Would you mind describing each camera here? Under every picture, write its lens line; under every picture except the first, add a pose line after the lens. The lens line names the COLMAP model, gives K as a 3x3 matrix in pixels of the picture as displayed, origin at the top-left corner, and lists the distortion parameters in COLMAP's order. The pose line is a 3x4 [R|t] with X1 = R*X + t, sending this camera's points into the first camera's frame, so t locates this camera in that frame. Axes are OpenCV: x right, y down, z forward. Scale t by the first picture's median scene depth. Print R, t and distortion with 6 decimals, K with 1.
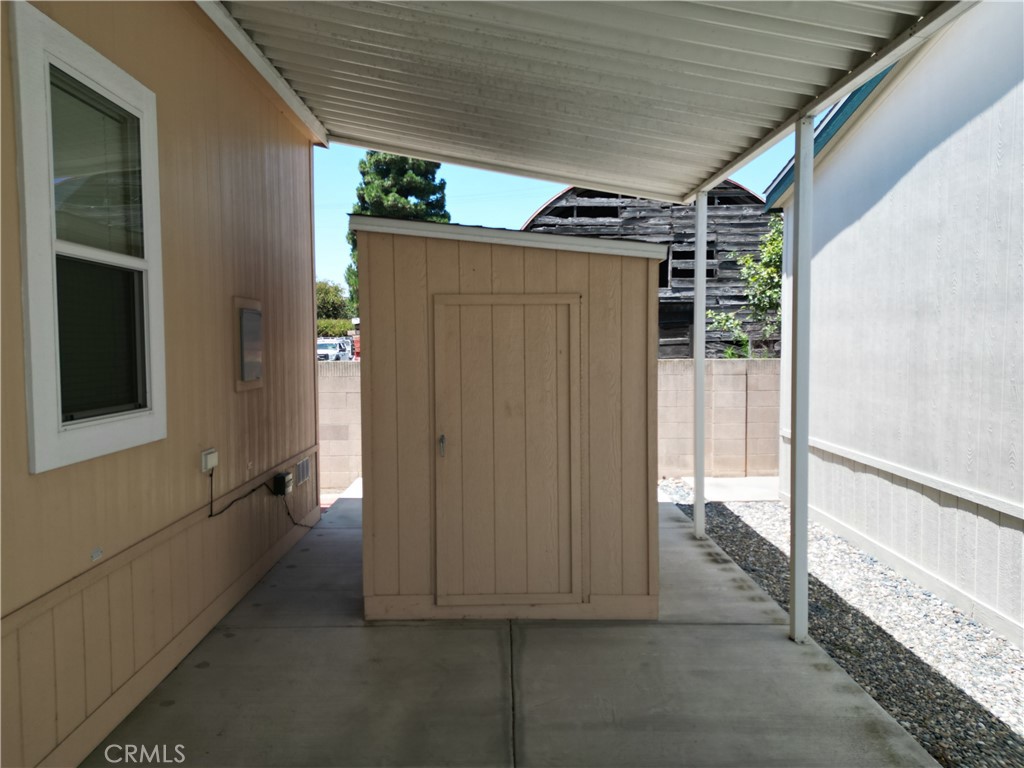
lens RADIAL K [[719.6, 0, 513.8], [0, 719.6, 379.4], [0, 0, 1]] dist [0.059472, -0.001850]
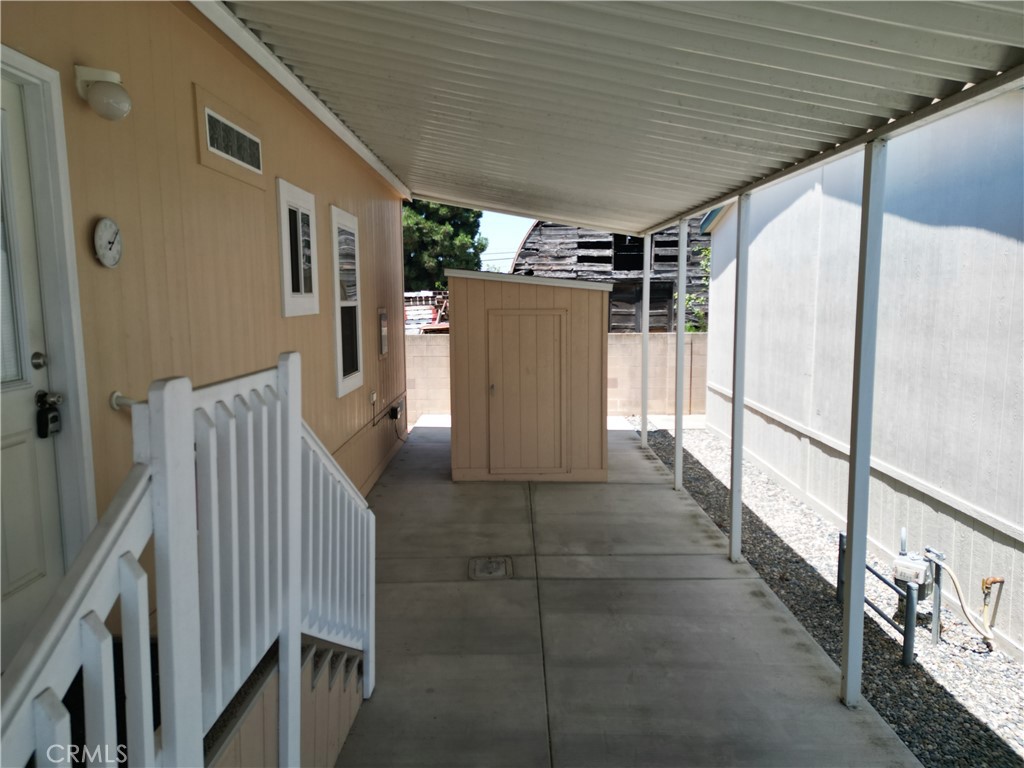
lens RADIAL K [[719.6, 0, 513.8], [0, 719.6, 379.4], [0, 0, 1]] dist [0.059472, -0.001850]
pose [[0.999850, 0.001119, -0.017285, -0.011936], [-0.000011, 0.997952, 0.063975, -0.055028], [0.017321, -0.063965, 0.997802, -0.857820]]
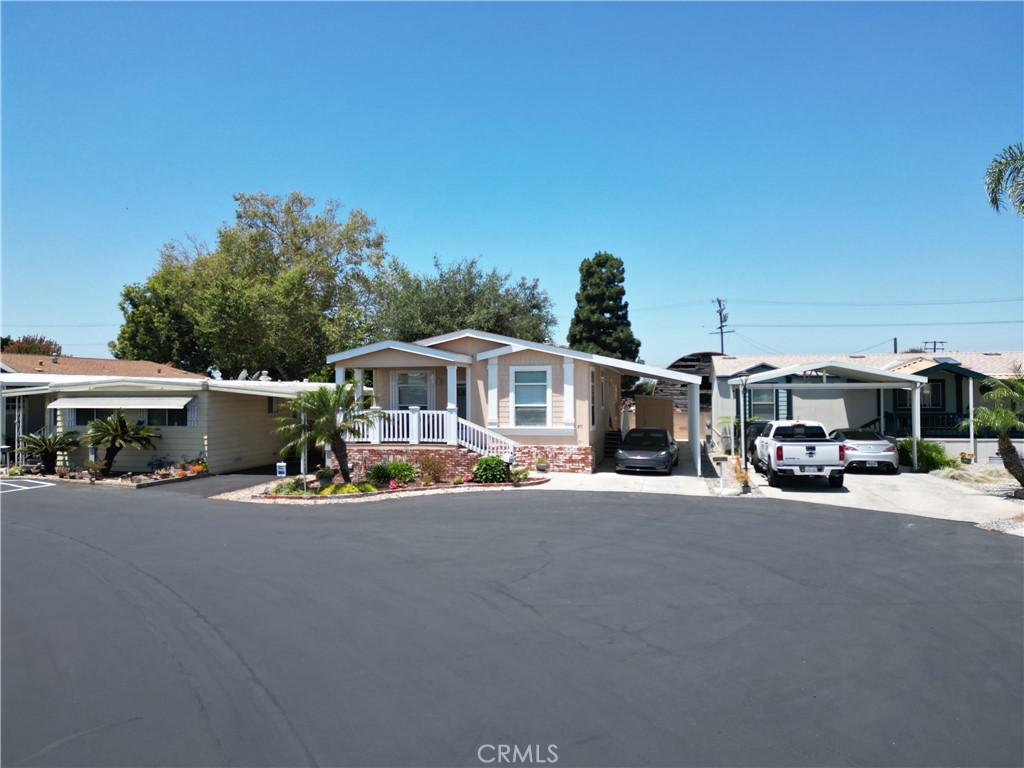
lens RADIAL K [[719.6, 0, 513.8], [0, 719.6, 379.4], [0, 0, 1]] dist [0.059472, -0.001850]
pose [[0.972924, -0.000670, -0.231124, 0.336809], [-0.017255, 0.996995, -0.075525, 0.249409], [0.230480, 0.077468, 0.969988, -7.011829]]
